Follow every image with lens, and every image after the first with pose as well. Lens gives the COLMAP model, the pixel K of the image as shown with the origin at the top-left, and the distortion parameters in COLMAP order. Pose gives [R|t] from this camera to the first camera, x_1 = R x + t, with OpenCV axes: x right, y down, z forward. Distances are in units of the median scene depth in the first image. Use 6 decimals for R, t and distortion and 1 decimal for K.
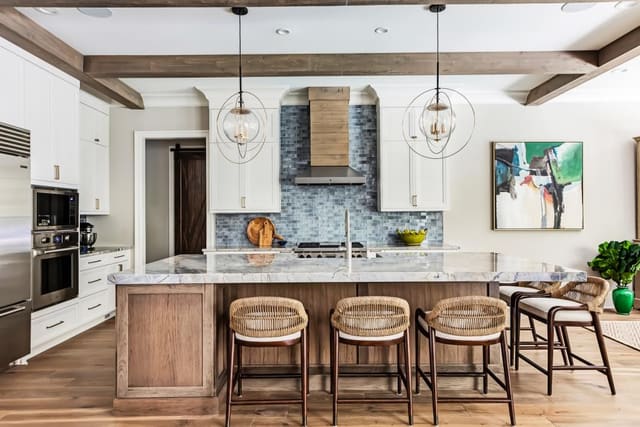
lens RADIAL K [[428.4, 0, 318.1], [0, 428.4, 209.9], [0, 0, 1]] dist [0.008205, 0.017278]
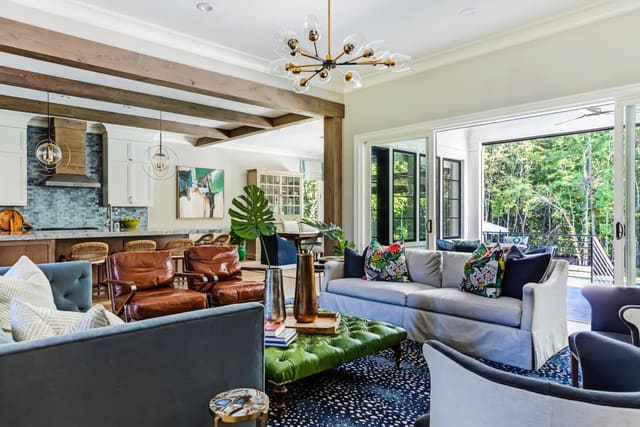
lens RADIAL K [[428.4, 0, 315.7], [0, 428.4, 221.9], [0, 0, 1]] dist [0.008205, 0.017278]
pose [[0.732080, -0.007934, 0.681173, -0.339984], [-0.009198, 0.999726, 0.021530, 0.018891], [-0.681157, -0.022027, 0.731806, -0.597523]]
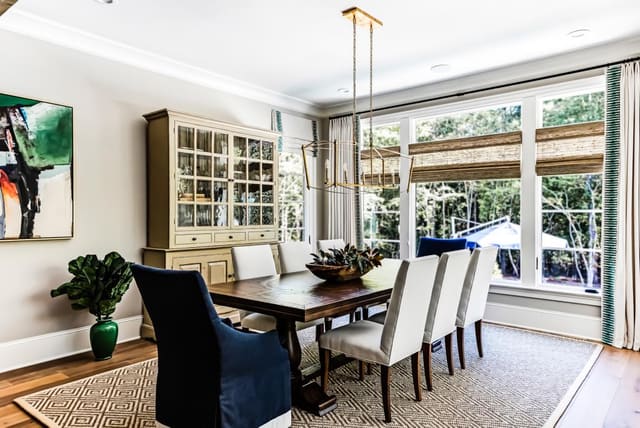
lens RADIAL K [[428.4, 0, 323.3], [0, 428.4, 211.8], [0, 0, 1]] dist [0.008205, 0.017278]
pose [[0.644655, 0.013299, 0.764358, 0.354929], [-0.004259, 0.999896, -0.013805, 0.012683], [-0.764462, 0.005644, 0.644644, 0.267435]]
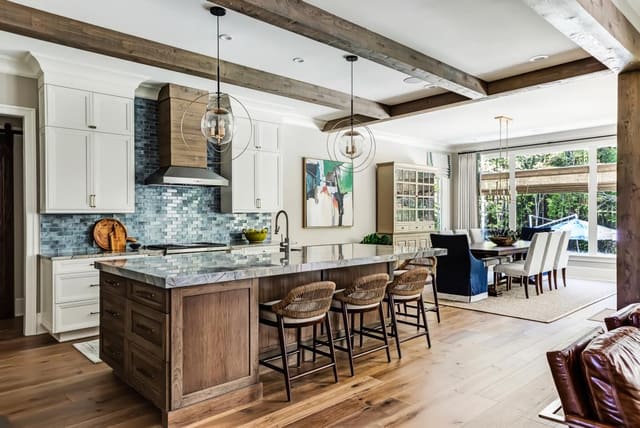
lens RADIAL K [[428.4, 0, 316.5], [0, 428.4, 220.4], [0, 0, 1]] dist [0.008205, 0.017278]
pose [[0.739563, -0.006376, 0.673057, -0.406844], [-0.004429, 0.999887, 0.014338, 0.006685], [-0.673073, -0.013584, 0.739452, 0.054594]]
